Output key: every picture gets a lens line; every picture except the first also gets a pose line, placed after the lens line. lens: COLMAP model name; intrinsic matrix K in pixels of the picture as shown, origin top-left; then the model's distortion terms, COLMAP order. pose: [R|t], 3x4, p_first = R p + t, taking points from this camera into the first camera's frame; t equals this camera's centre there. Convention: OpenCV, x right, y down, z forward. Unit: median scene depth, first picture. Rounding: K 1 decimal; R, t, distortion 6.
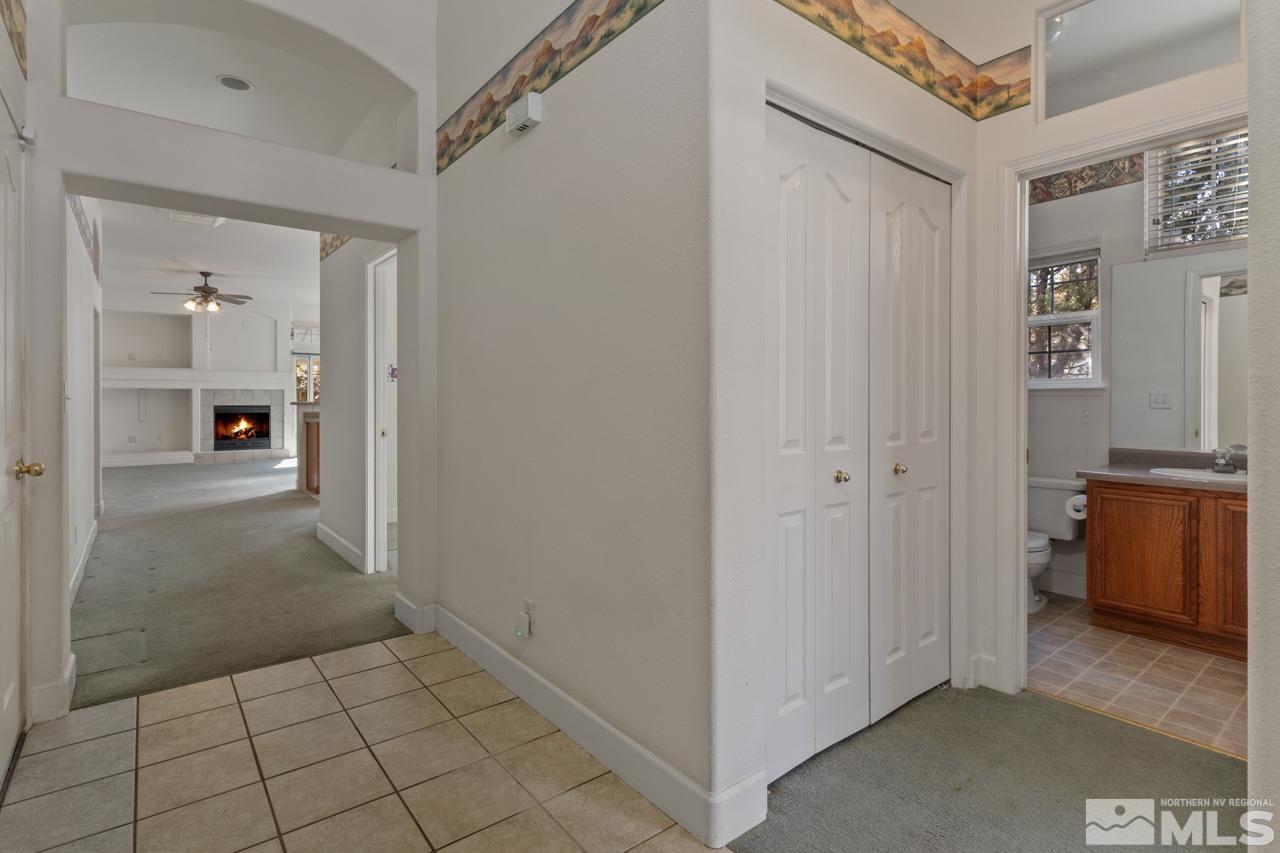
lens RADIAL K [[629.4, 0, 637.3], [0, 629.4, 401.6], [0, 0, 1]] dist [0.000465, -0.000061]
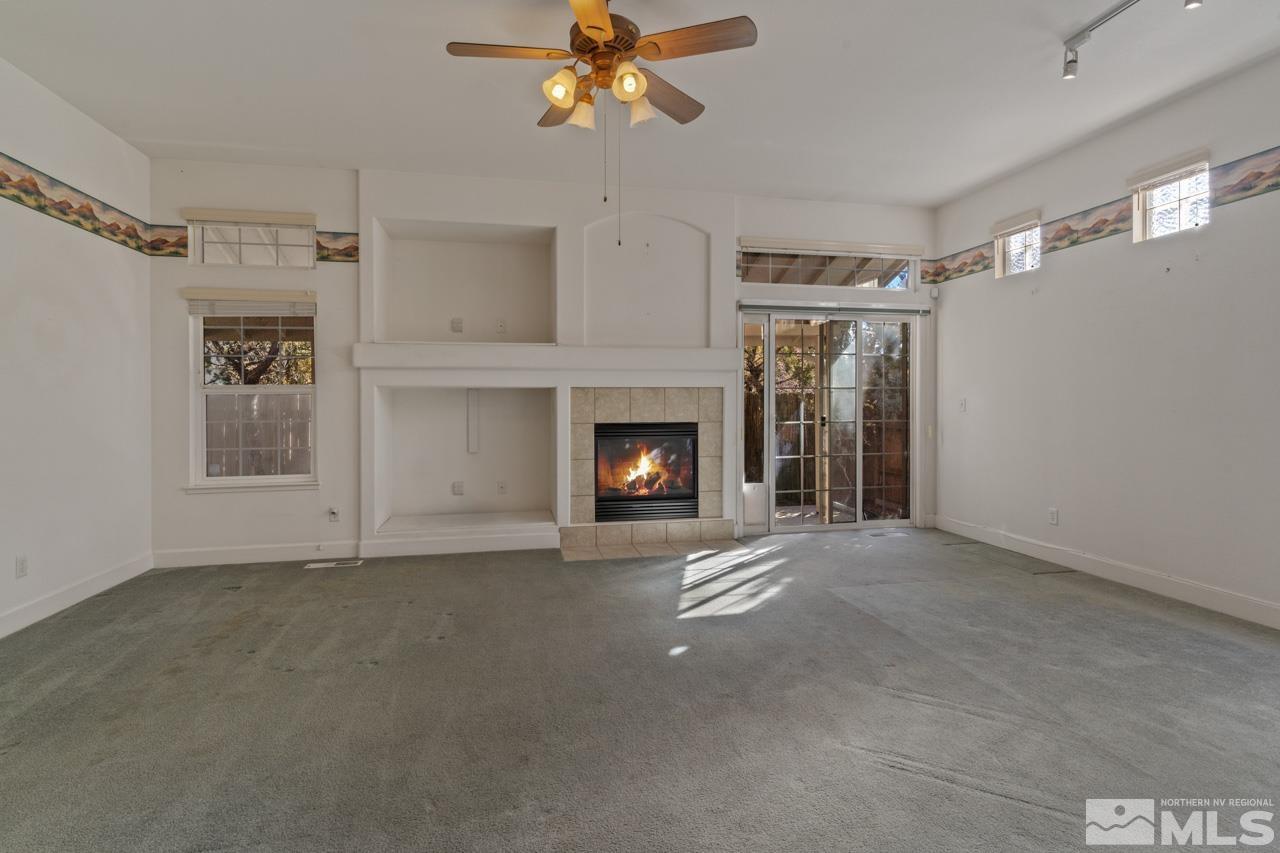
lens RADIAL K [[628.5, 0, 635.5], [0, 628.5, 418.3], [0, 0, 1]] dist [0.003311, 0.000706]
pose [[0.887876, 0.010059, -0.459974, -0.435884], [-0.001616, 0.999823, 0.018745, -0.006504], [0.460081, -0.015899, 0.887735, 0.606845]]
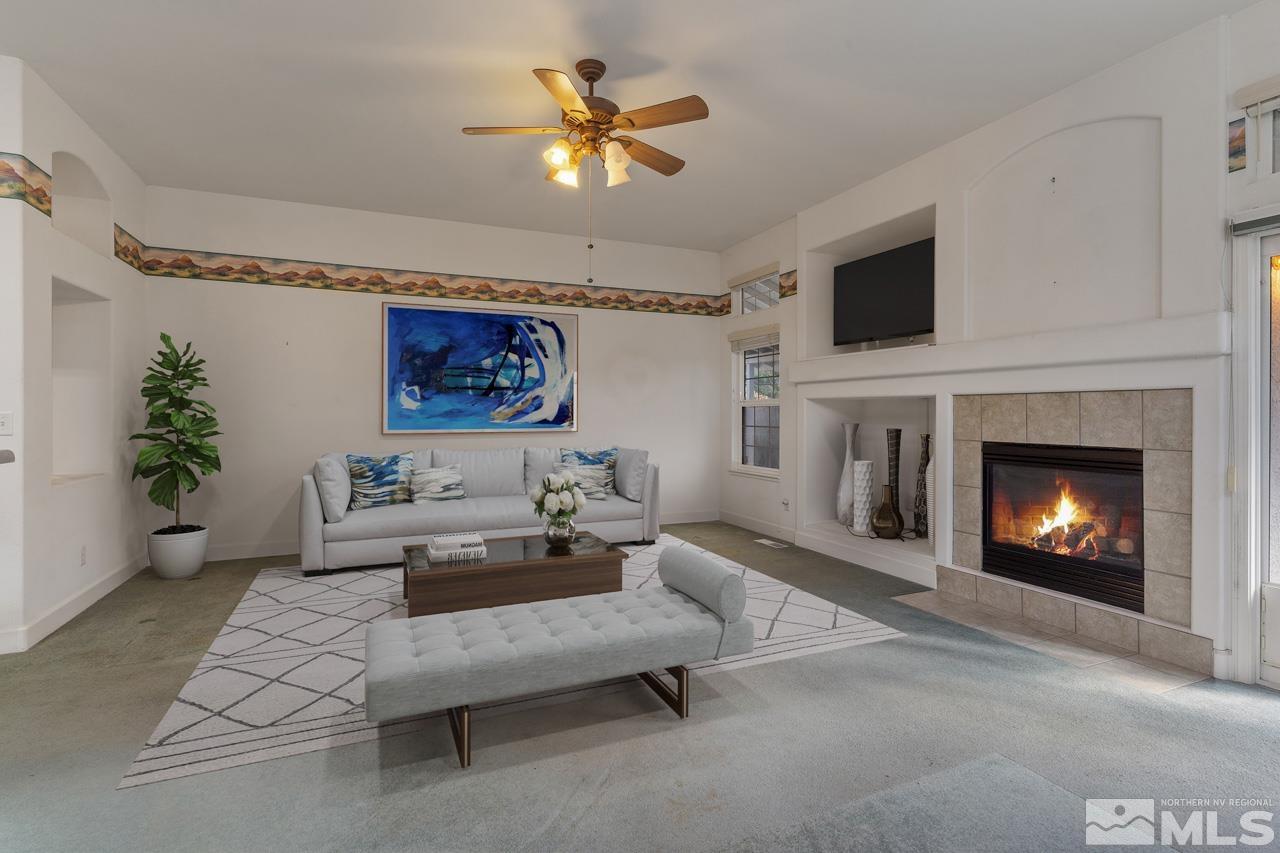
lens RADIAL K [[613.1, 0, 639.1], [0, 613.1, 412.0], [0, 0, 1]] dist [0.000995, 0.000247]
pose [[-0.254780, 0.003312, -0.966993, -0.293877], [-0.006875, 0.999963, 0.005237, -0.011100], [0.966975, 0.007982, -0.254748, 0.903340]]
